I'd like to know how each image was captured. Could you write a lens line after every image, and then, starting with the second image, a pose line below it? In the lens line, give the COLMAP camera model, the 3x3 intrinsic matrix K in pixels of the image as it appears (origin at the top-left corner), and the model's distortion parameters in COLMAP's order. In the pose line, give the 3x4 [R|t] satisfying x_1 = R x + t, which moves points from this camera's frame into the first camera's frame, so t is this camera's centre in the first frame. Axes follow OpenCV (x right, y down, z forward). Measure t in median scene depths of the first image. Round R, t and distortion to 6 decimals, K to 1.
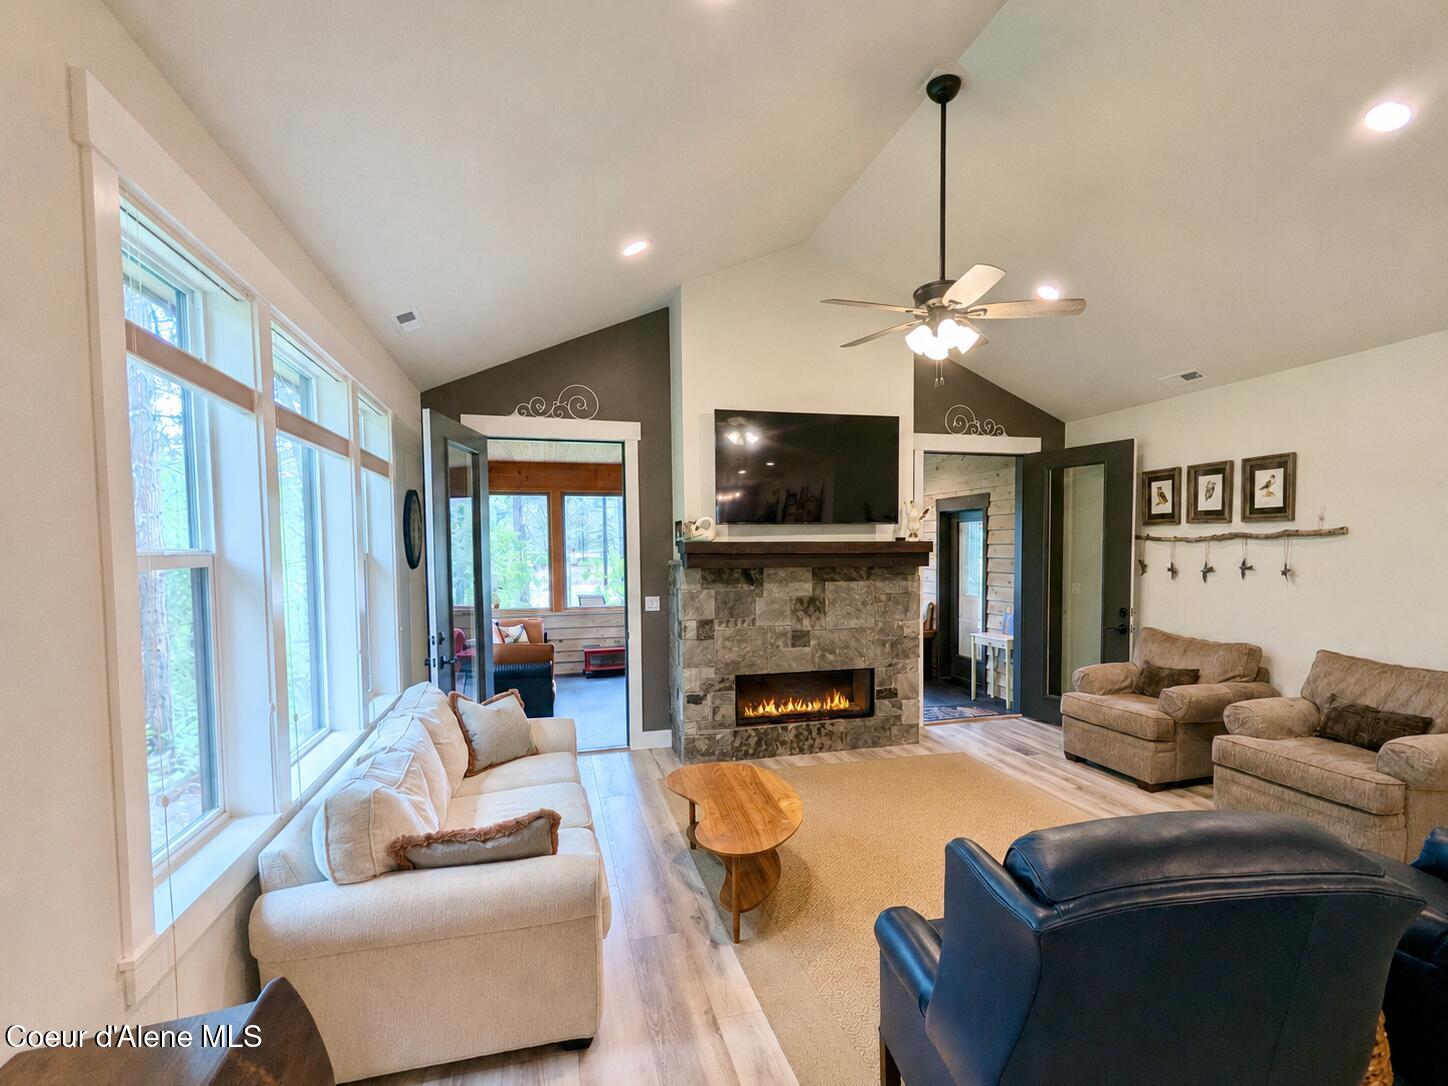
lens RADIAL K [[703.1, 0, 726.6], [0, 703.1, 554.1], [0, 0, 1]] dist [0.001611, 0.000061]
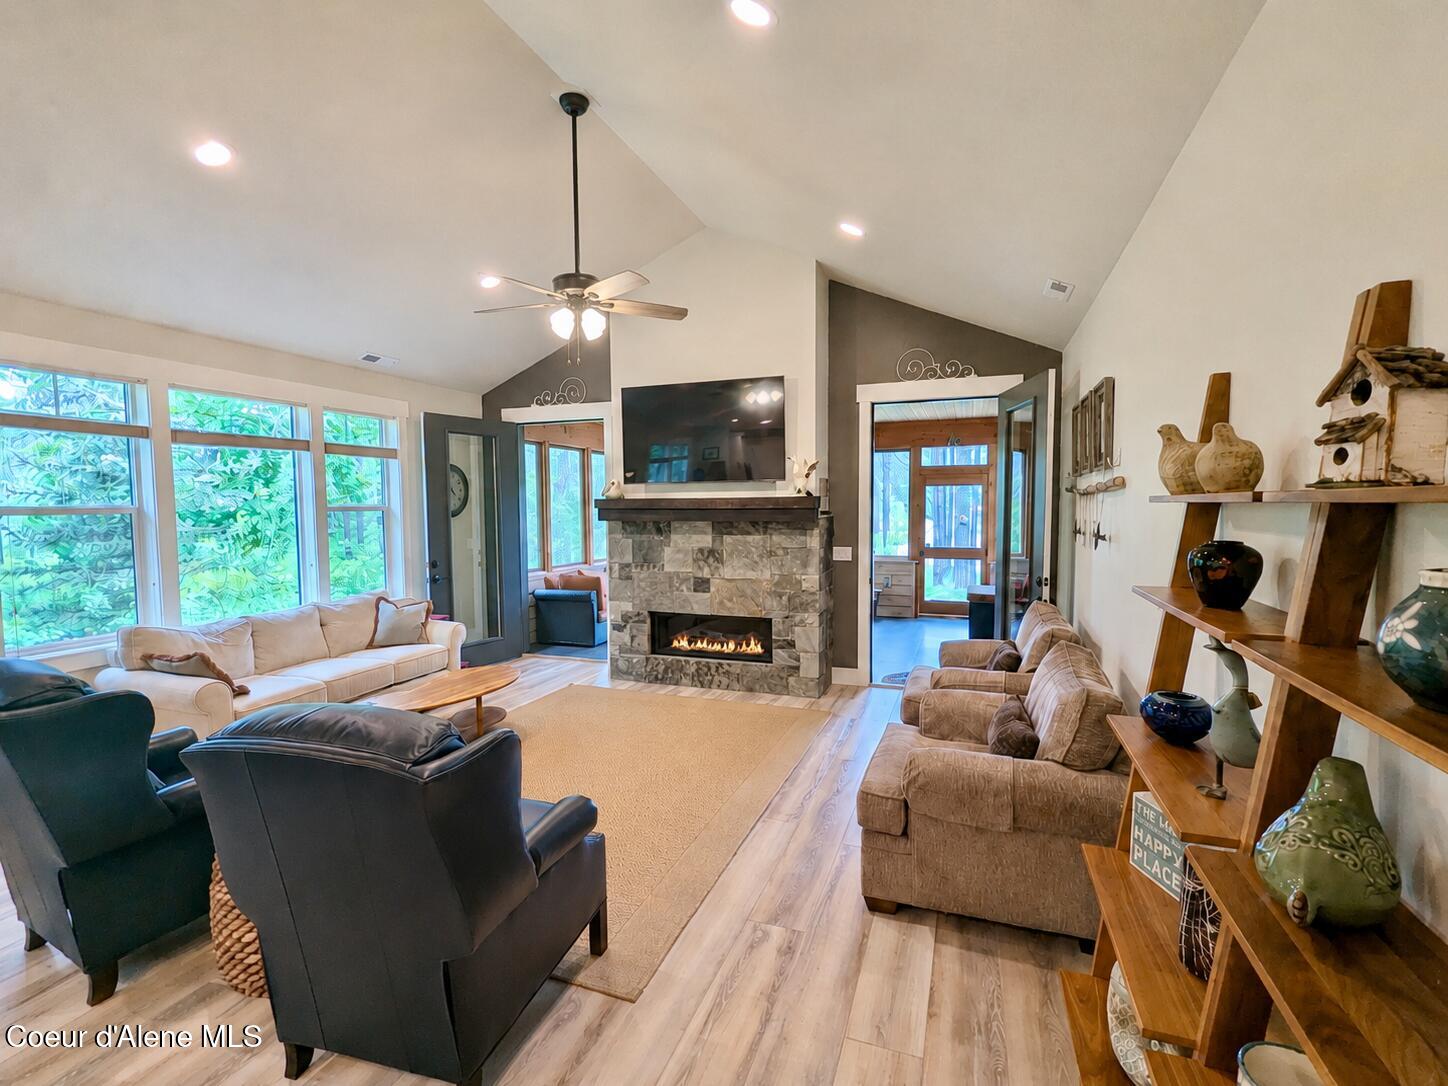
lens RADIAL K [[656.9, 0, 725.5], [0, 656.9, 536.2], [0, 0, 1]] dist [-0.004503, -0.000177]
pose [[0.819065, 0.028371, -0.572998, 0.727990], [-0.002481, 0.998942, 0.045914, -0.005413], [0.573695, -0.036185, 0.818269, 0.166863]]
